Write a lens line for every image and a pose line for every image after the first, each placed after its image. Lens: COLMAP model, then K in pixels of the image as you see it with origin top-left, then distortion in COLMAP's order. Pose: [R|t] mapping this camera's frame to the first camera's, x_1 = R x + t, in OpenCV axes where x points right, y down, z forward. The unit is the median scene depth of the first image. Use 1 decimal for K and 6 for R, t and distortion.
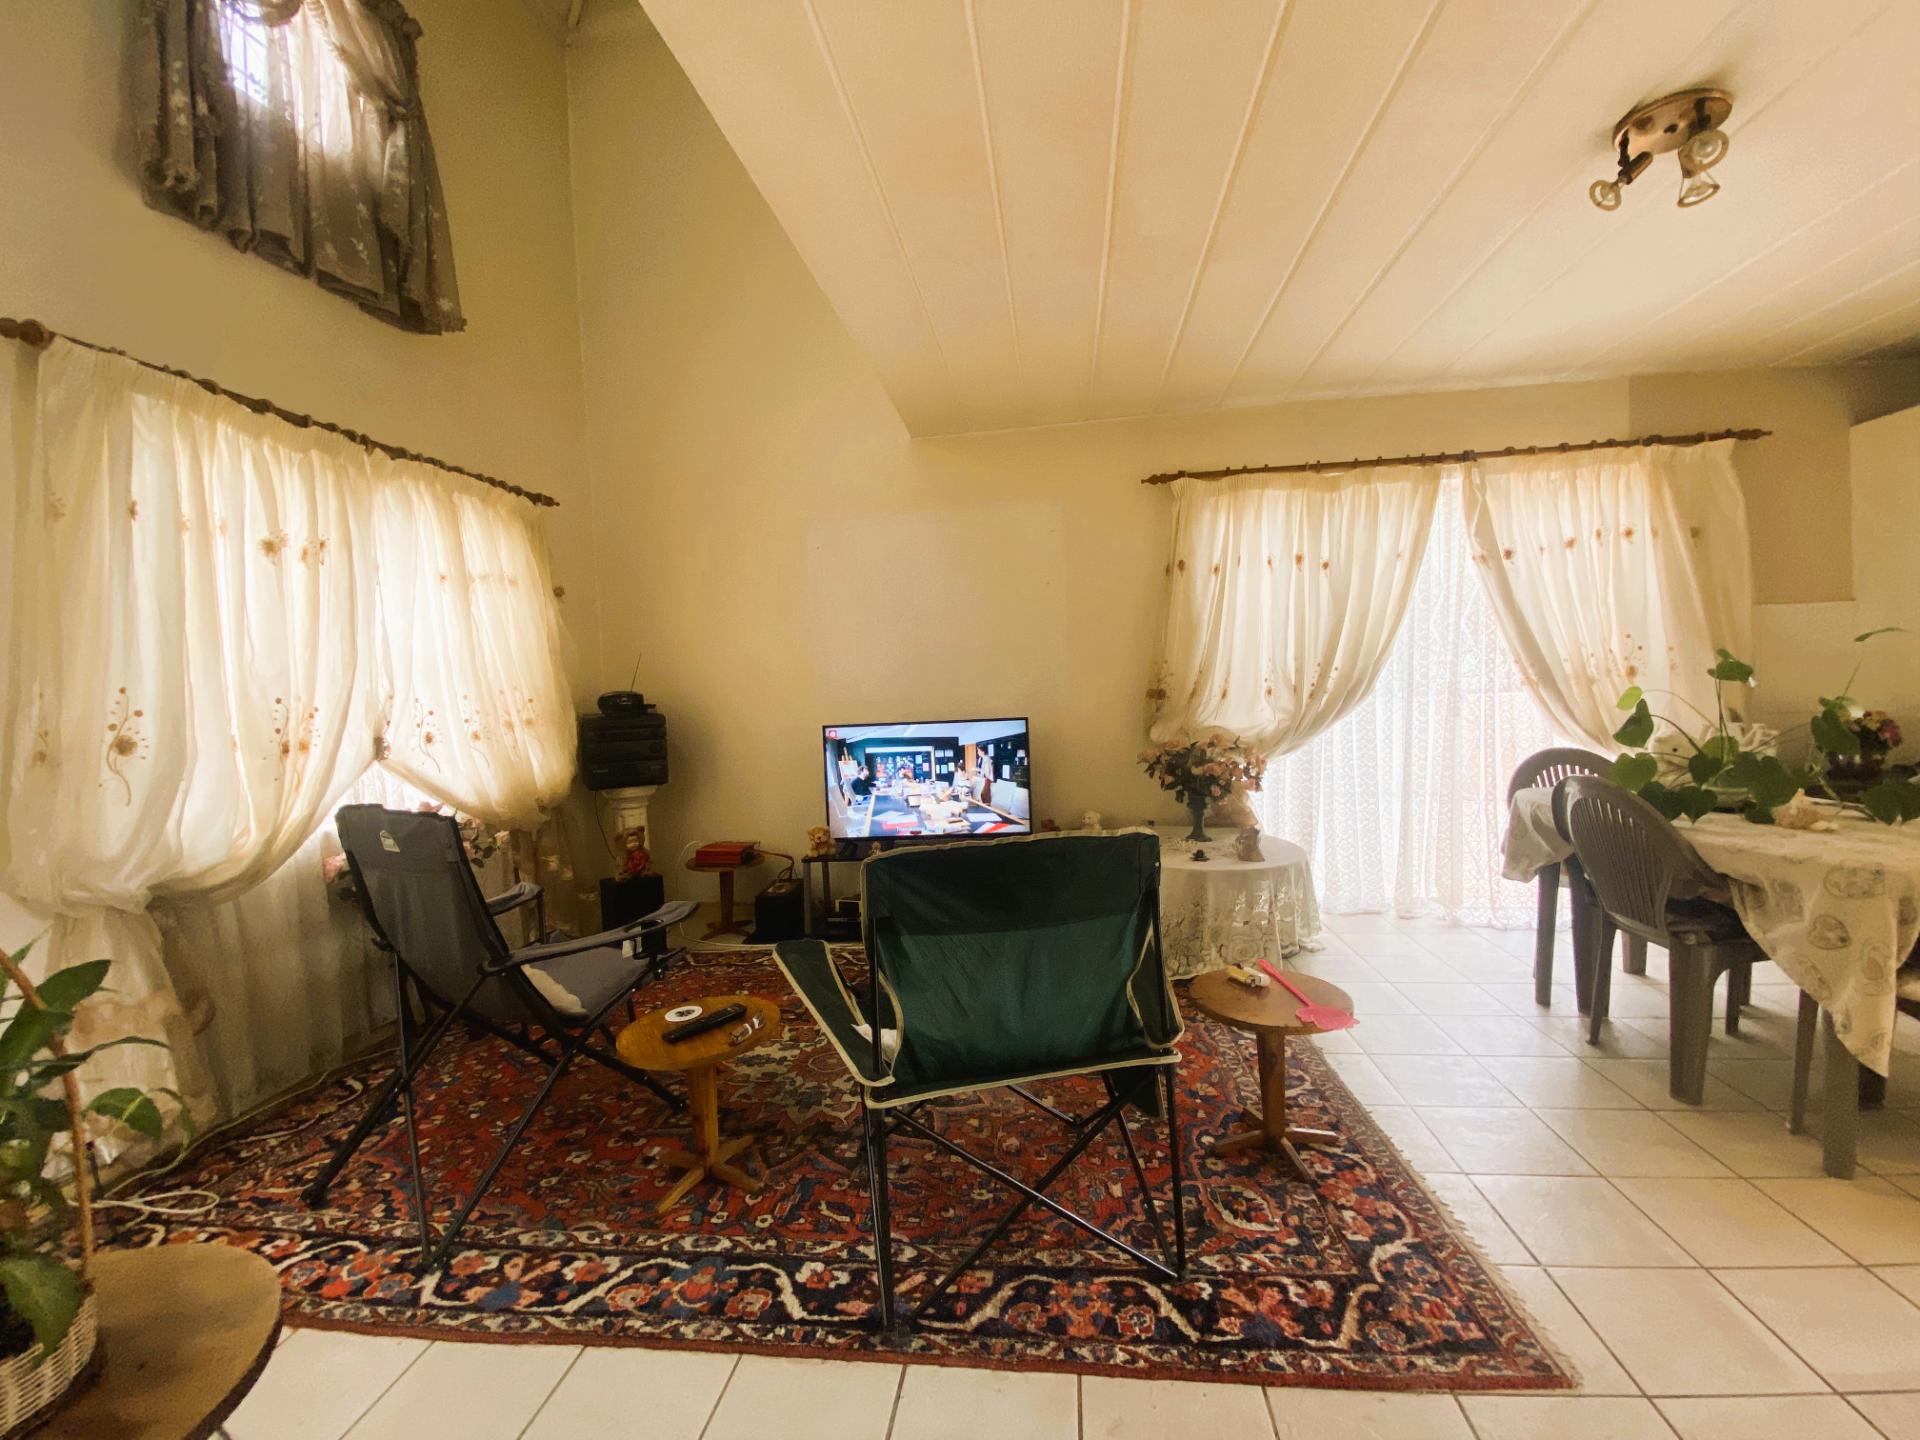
lens RADIAL K [[773.8, 0, 961.8], [0, 773.8, 719.1], [0, 0, 1]] dist [0.019987, -0.020072]
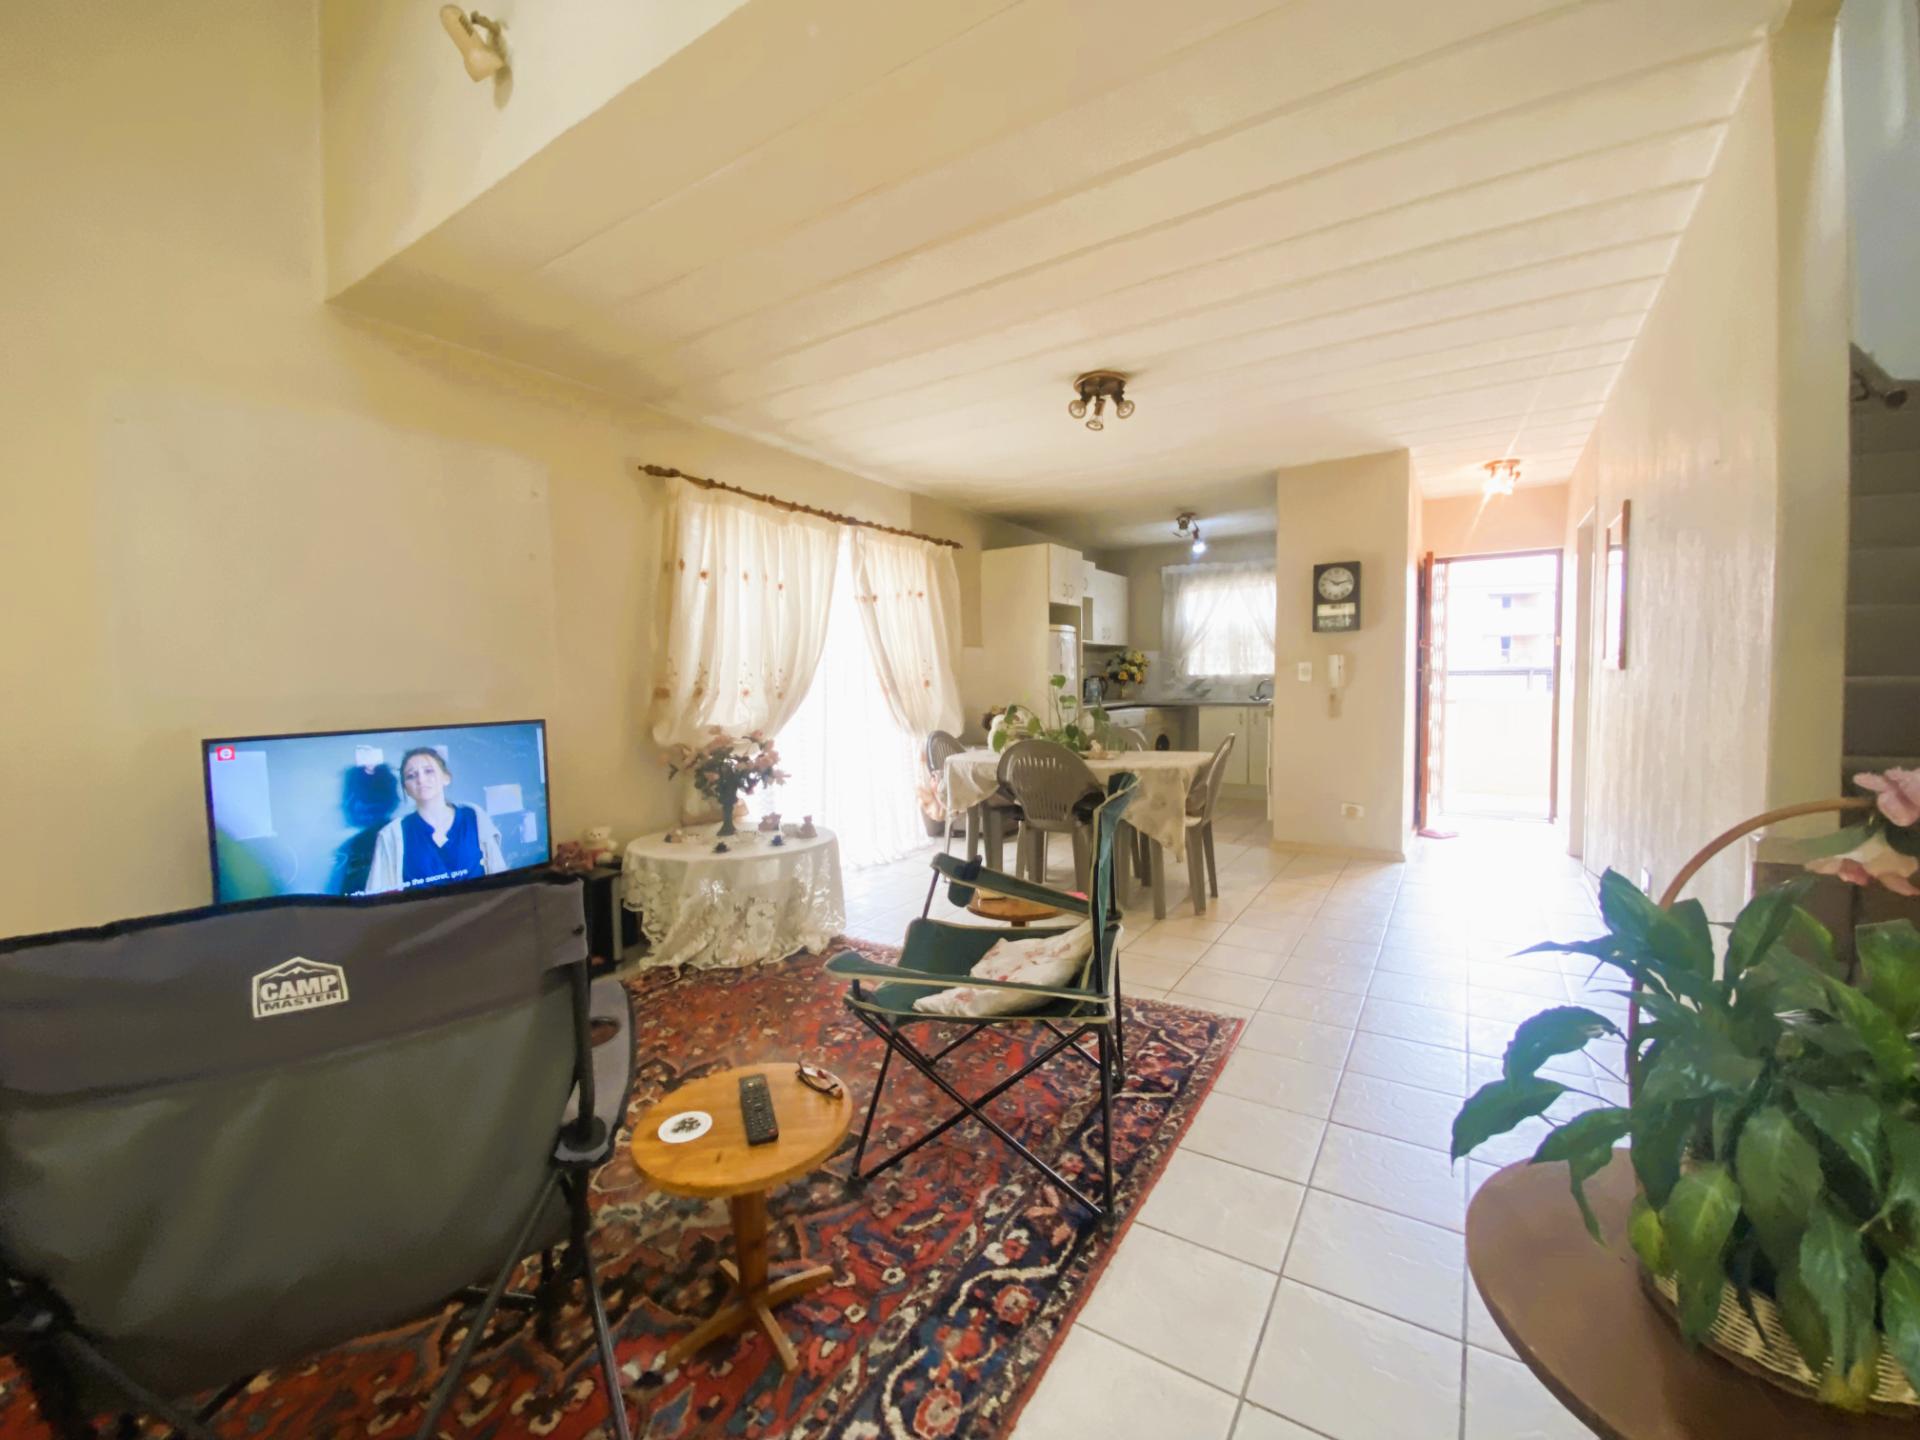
lens RADIAL K [[773.8, 0, 959.1], [0, 773.8, 720.6], [0, 0, 1]] dist [0.019987, -0.020072]
pose [[0.433145, -0.012700, 0.901235, -0.792476], [0.036635, 0.999323, -0.003525, 0.030764], [-0.900580, 0.034543, 0.433316, 0.434032]]
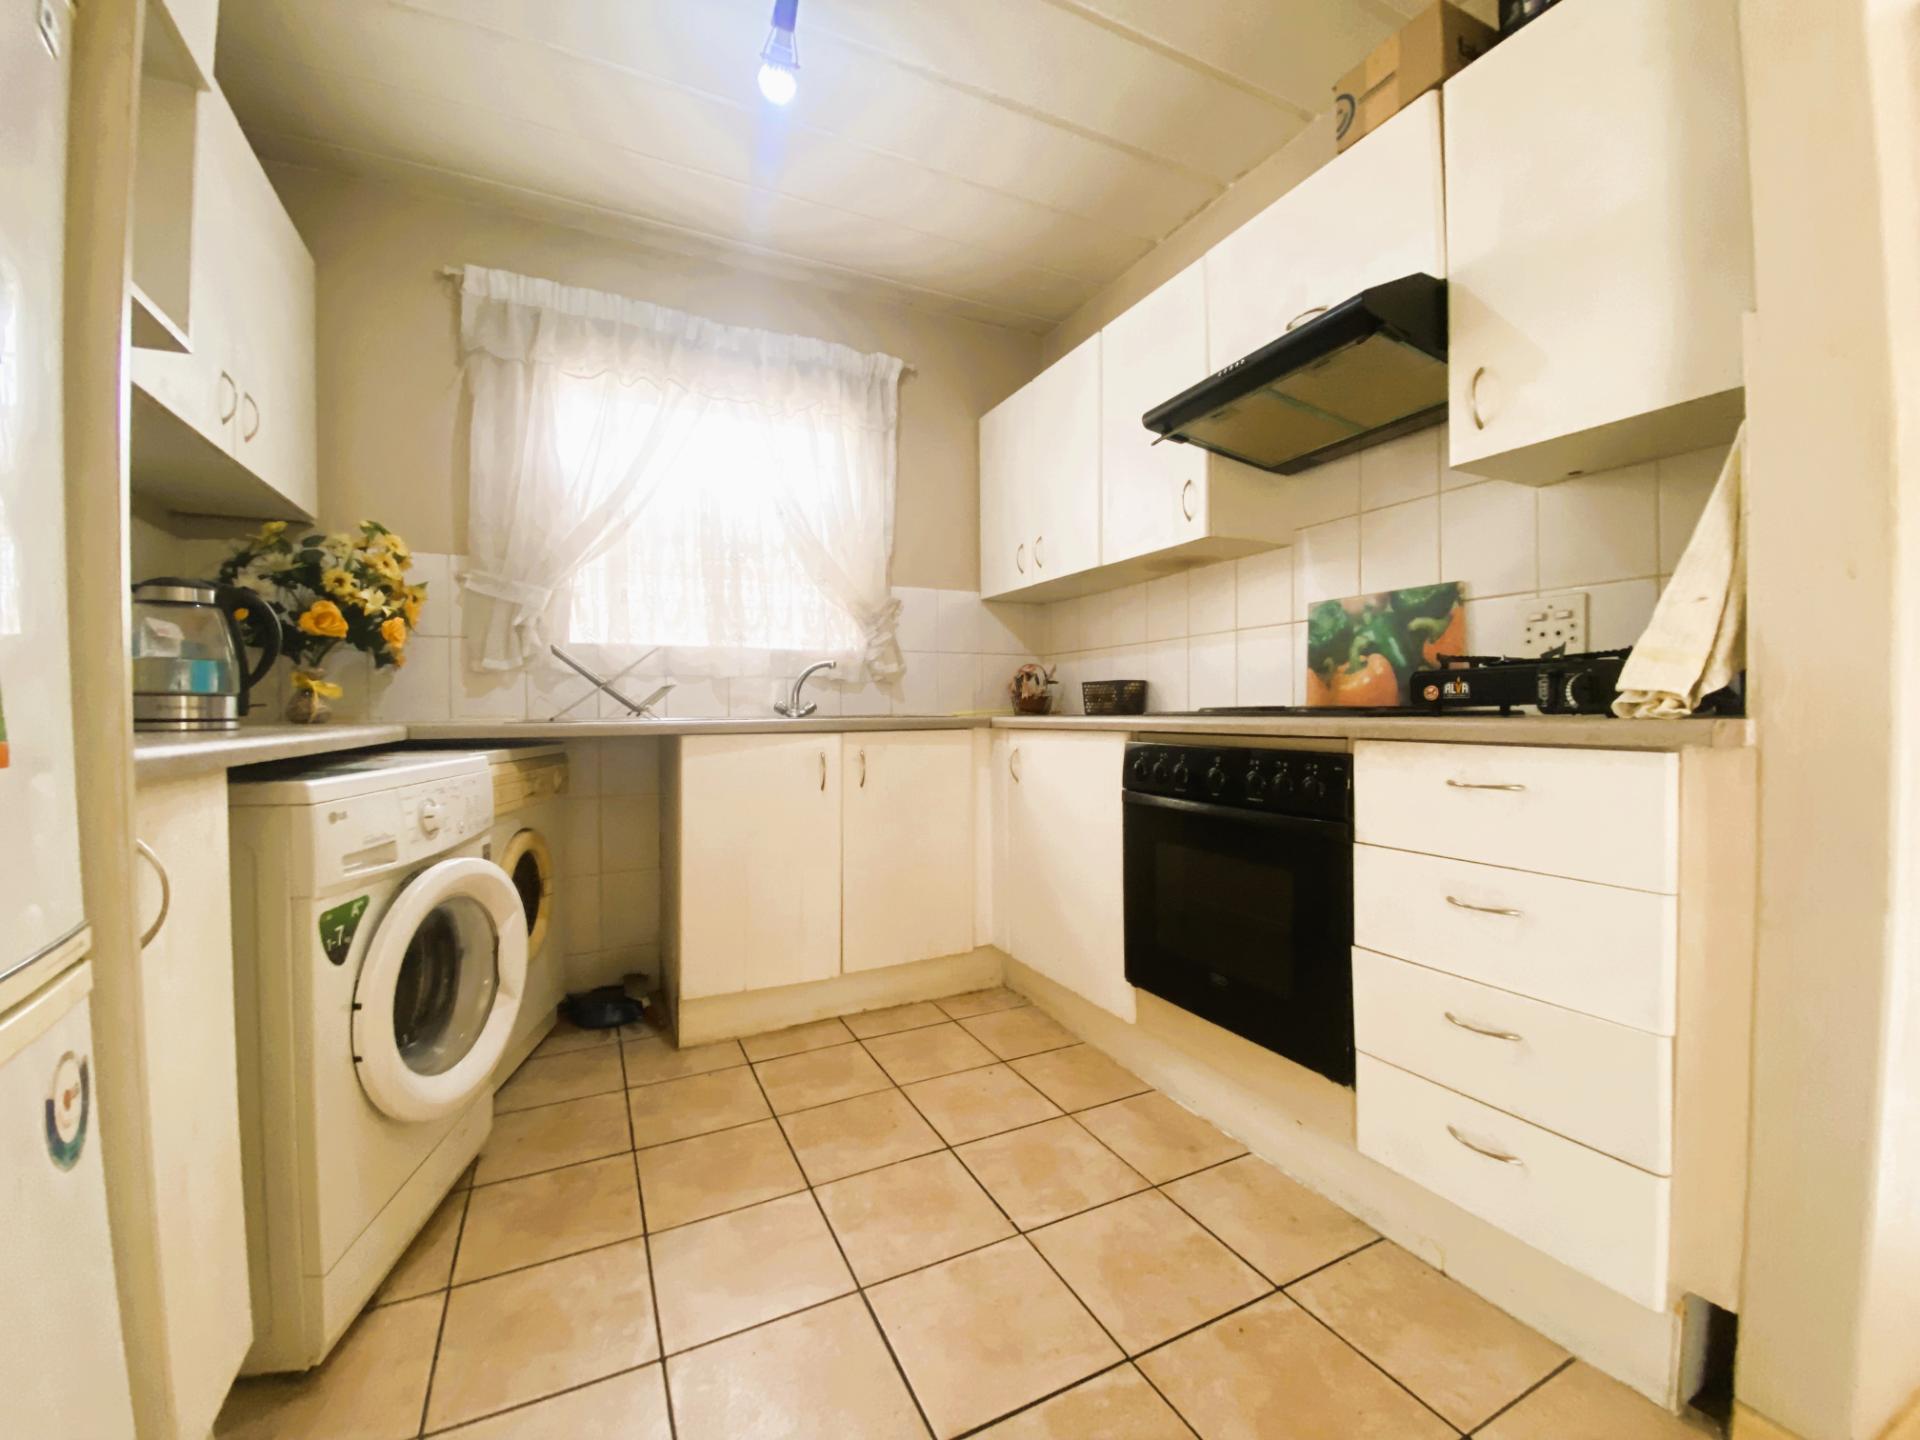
lens RADIAL K [[773.8, 0, 962.2], [0, 773.8, 720.1], [0, 0, 1]] dist [0.019987, -0.020072]
pose [[-0.552125, 0.039381, 0.832831, 1.681015], [0.073597, 0.997287, 0.001634, -0.002869], [-0.830507, 0.062196, -0.553525, 1.189192]]
